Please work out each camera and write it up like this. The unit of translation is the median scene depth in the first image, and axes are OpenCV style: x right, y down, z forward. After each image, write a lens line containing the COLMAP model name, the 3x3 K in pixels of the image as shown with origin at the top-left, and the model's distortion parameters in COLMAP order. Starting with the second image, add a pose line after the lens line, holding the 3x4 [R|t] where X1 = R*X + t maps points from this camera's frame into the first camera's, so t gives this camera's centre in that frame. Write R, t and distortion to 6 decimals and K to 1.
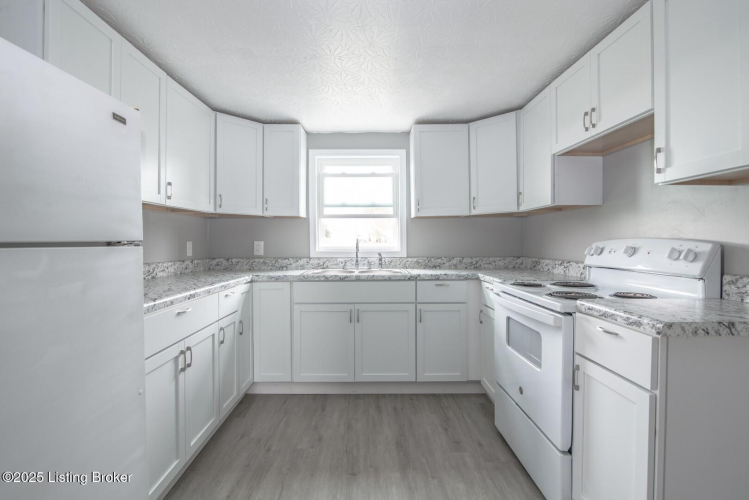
lens RADIAL K [[343.6, 0, 374.0], [0, 343.6, 243.4], [0, 0, 1]] dist [-0.014848, -0.000786]
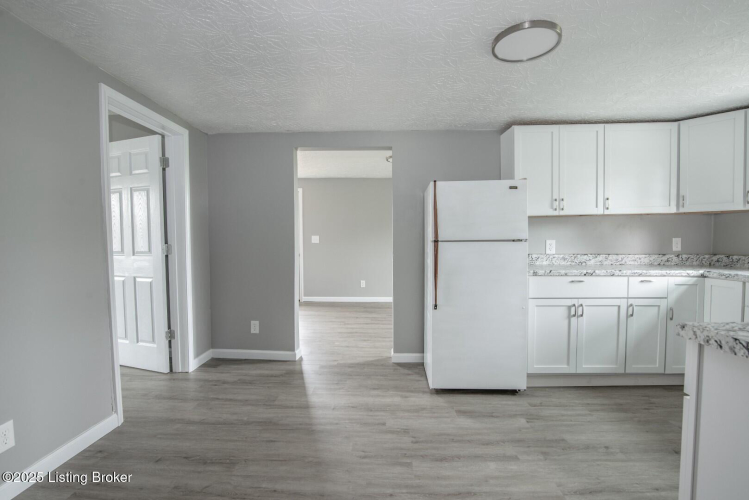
lens RADIAL K [[343.6, 0, 375.3], [0, 343.6, 253.1], [0, 0, 1]] dist [-0.014848, -0.000786]
pose [[-0.047845, 0.038537, -0.998111, 0.902446], [0.003876, 0.999255, 0.038396, -0.003108], [0.998847, -0.002032, -0.047958, 0.082631]]
